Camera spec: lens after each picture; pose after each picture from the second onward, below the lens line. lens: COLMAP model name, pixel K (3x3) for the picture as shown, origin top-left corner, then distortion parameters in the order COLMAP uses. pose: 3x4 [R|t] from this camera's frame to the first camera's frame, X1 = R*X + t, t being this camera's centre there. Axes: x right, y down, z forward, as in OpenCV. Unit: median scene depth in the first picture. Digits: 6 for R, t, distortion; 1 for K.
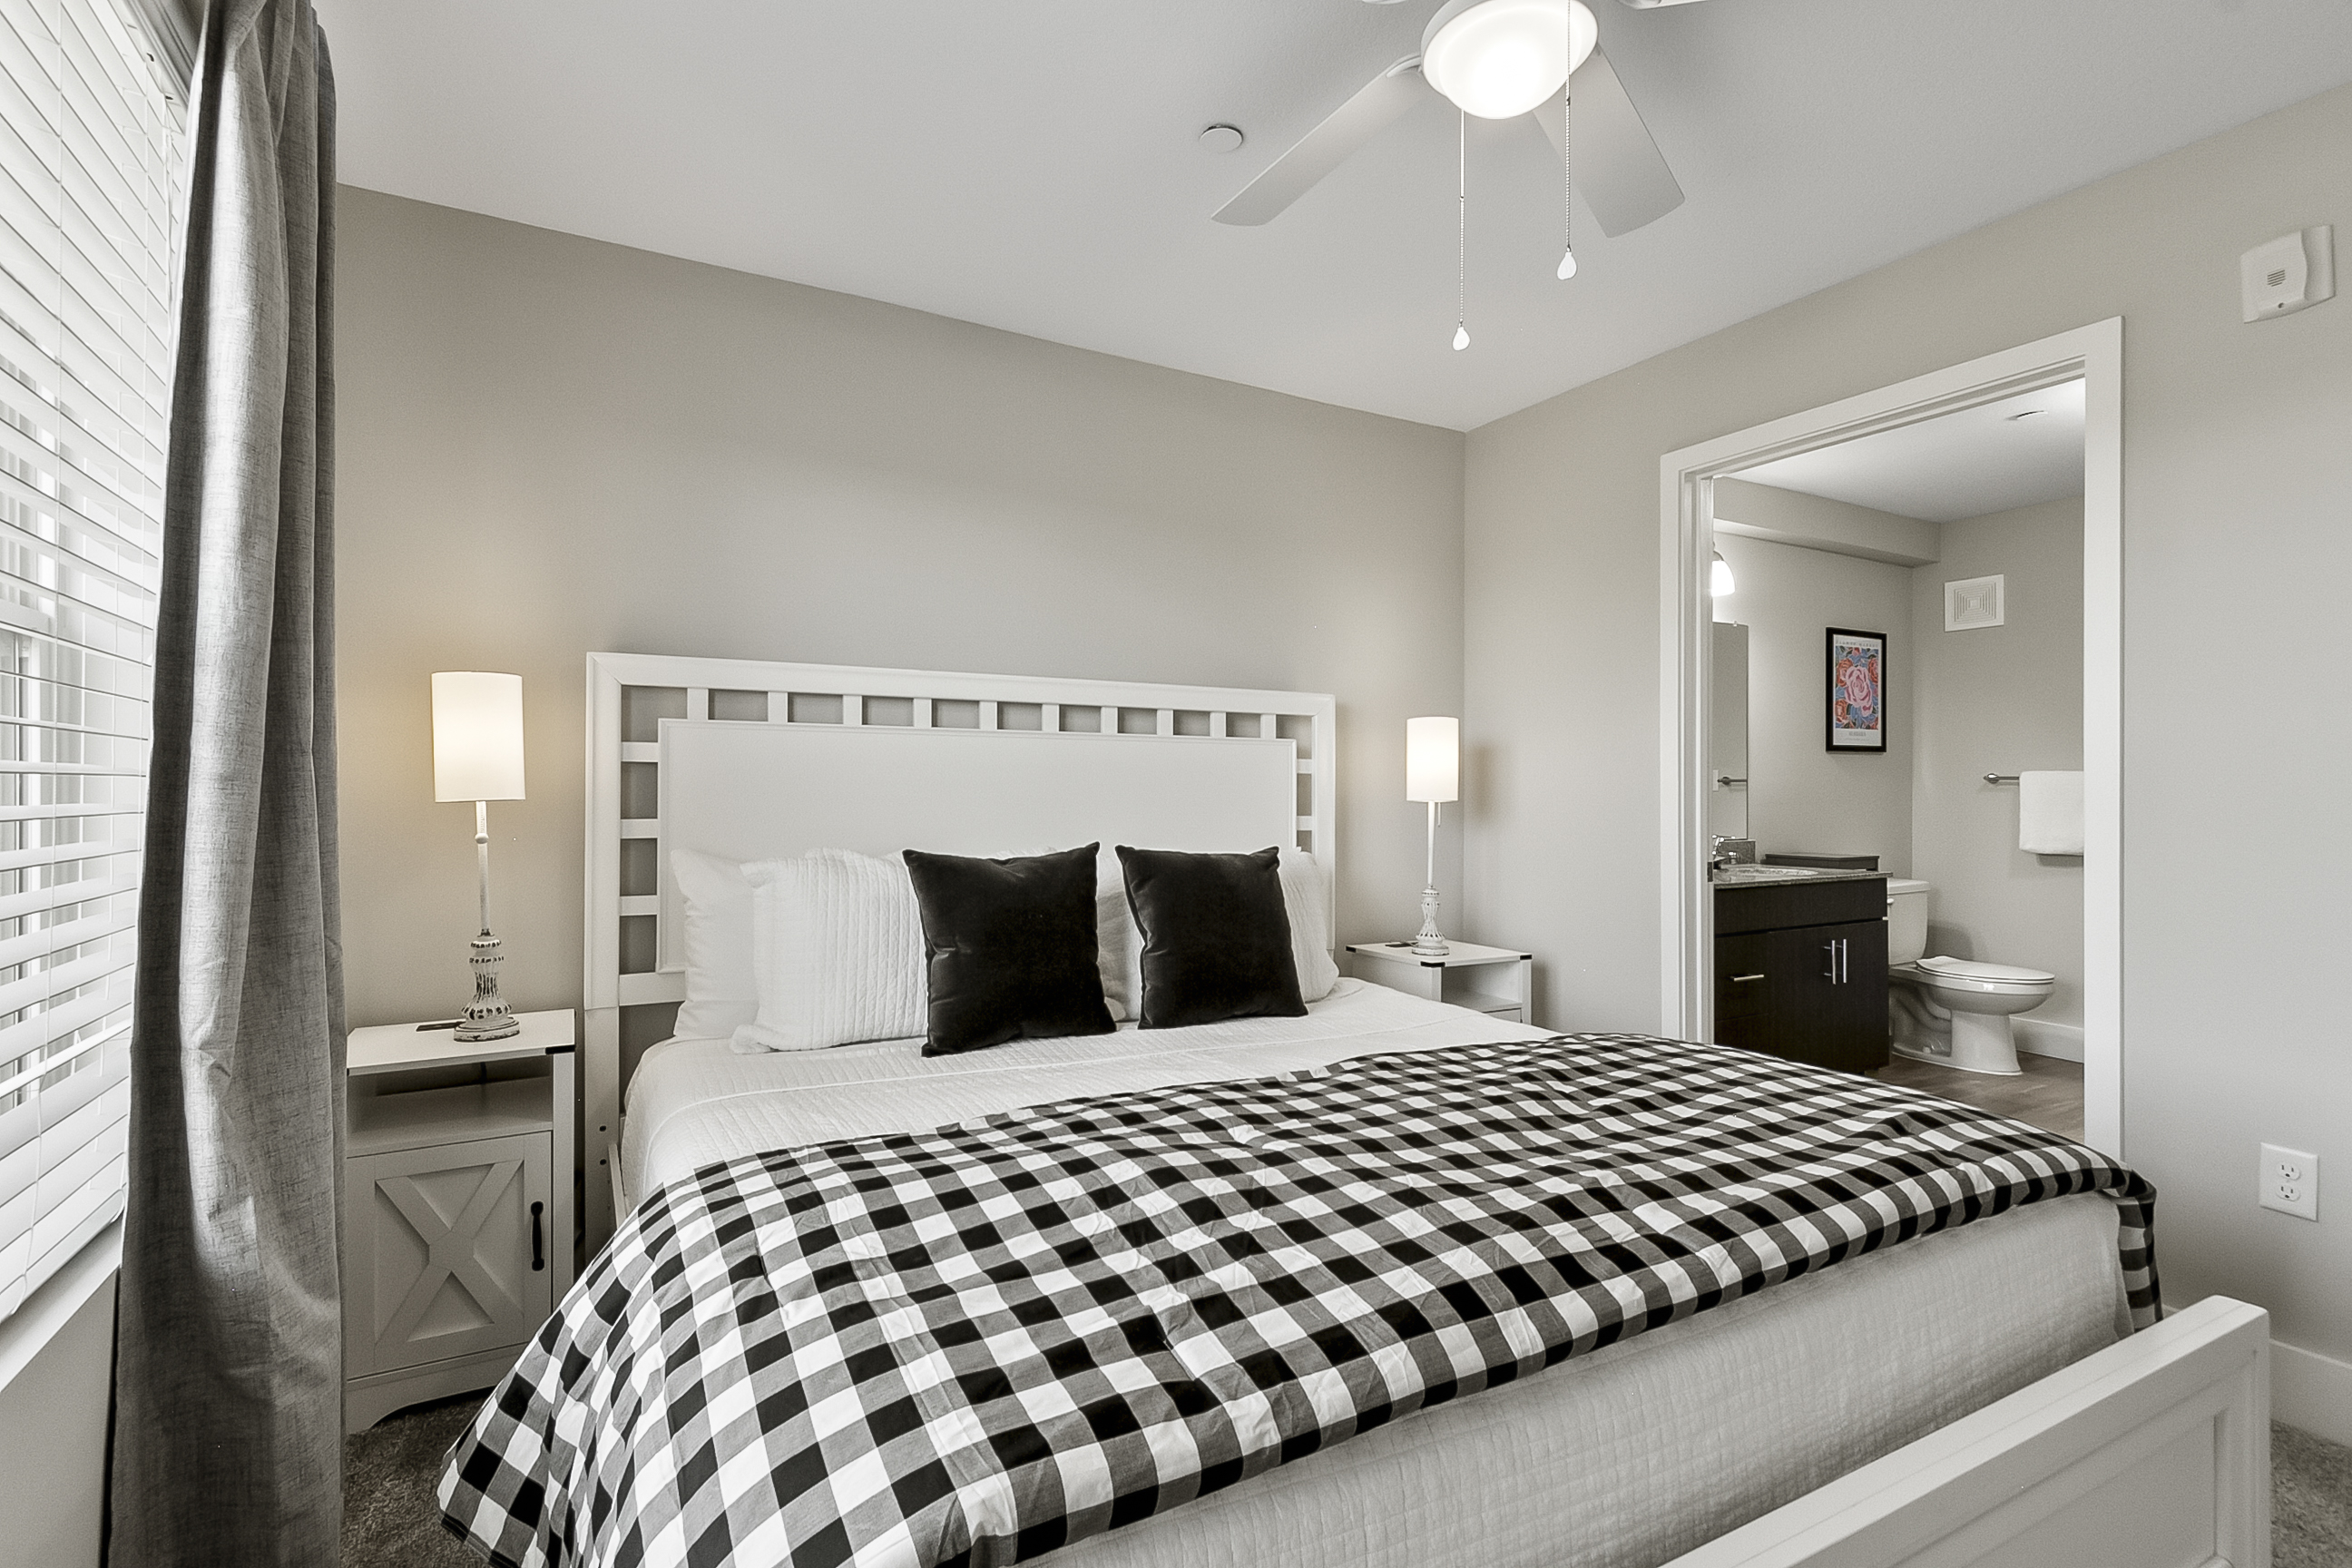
lens RADIAL K [[1052.5, 0, 1186.7], [0, 1052.5, 797.1], [0, 0, 1]] dist [0.011338, -0.001267]
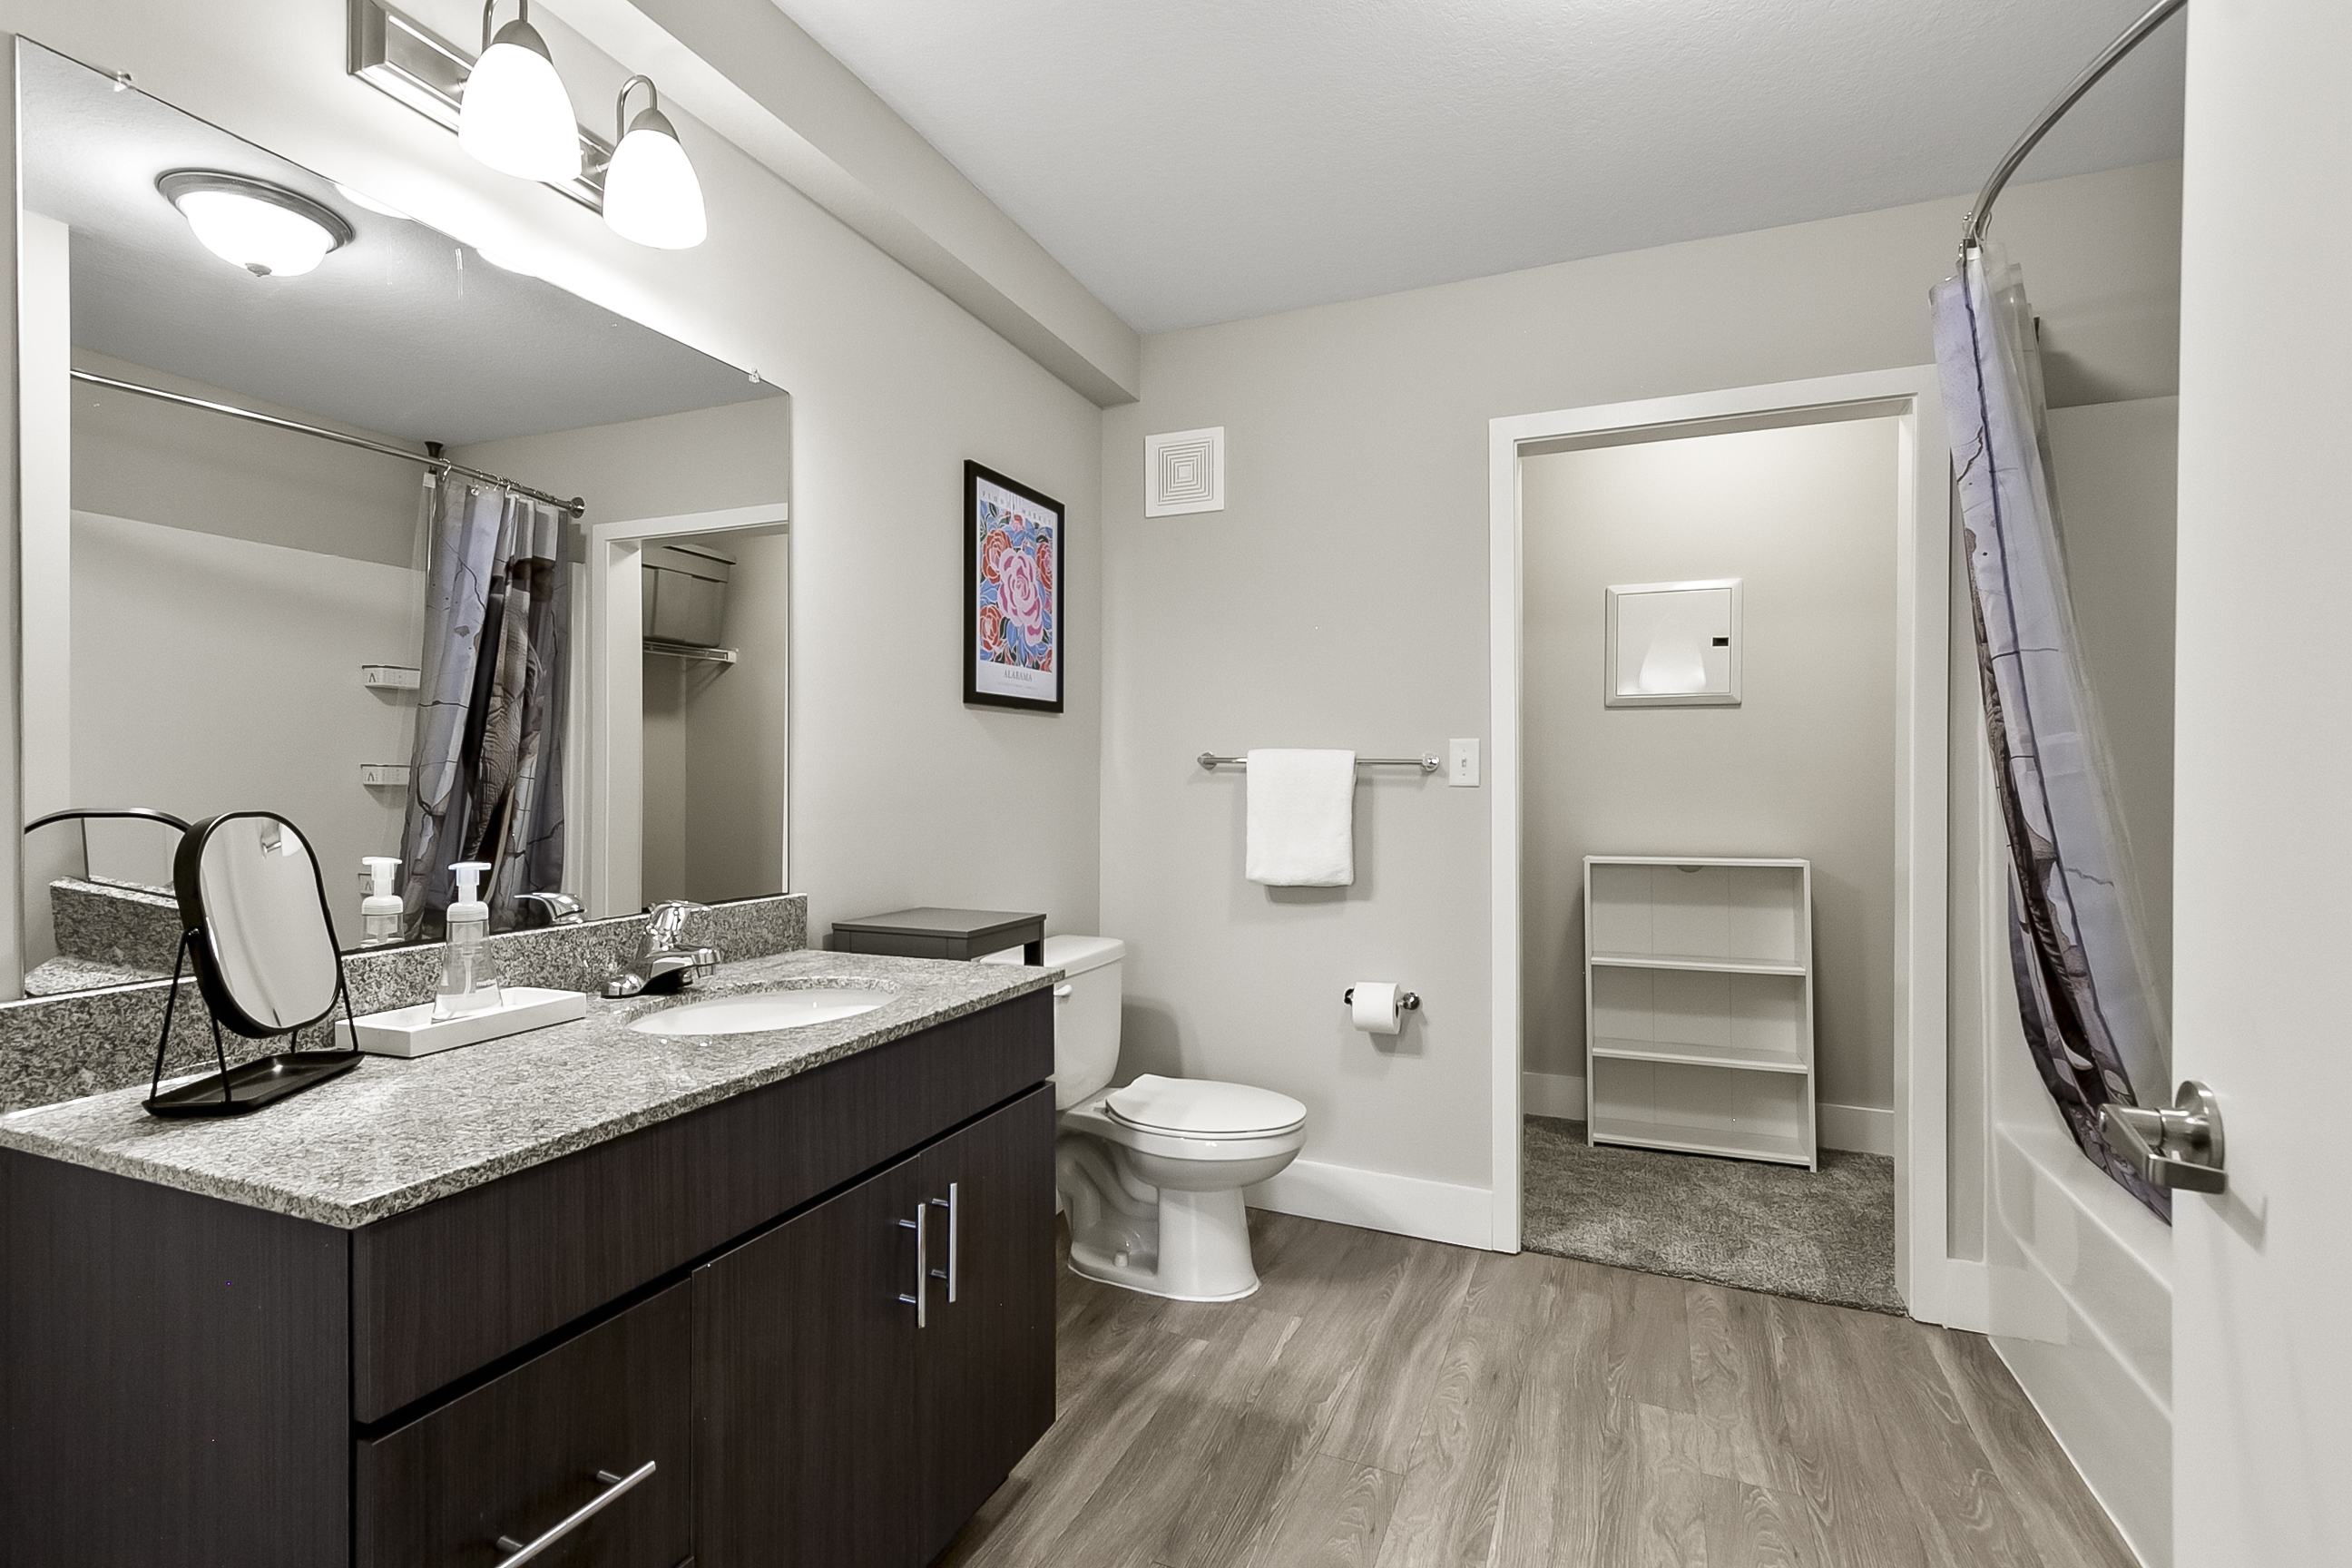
lens RADIAL K [[1052.5, 0, 1182.2], [0, 1052.5, 801.5], [0, 0, 1]] dist [0.011338, -0.001267]
pose [[0.782354, -0.007431, 0.622790, 0.367384], [-0.005402, 0.999810, 0.018716, -0.005407], [-0.622810, -0.018007, 0.782166, 0.529236]]
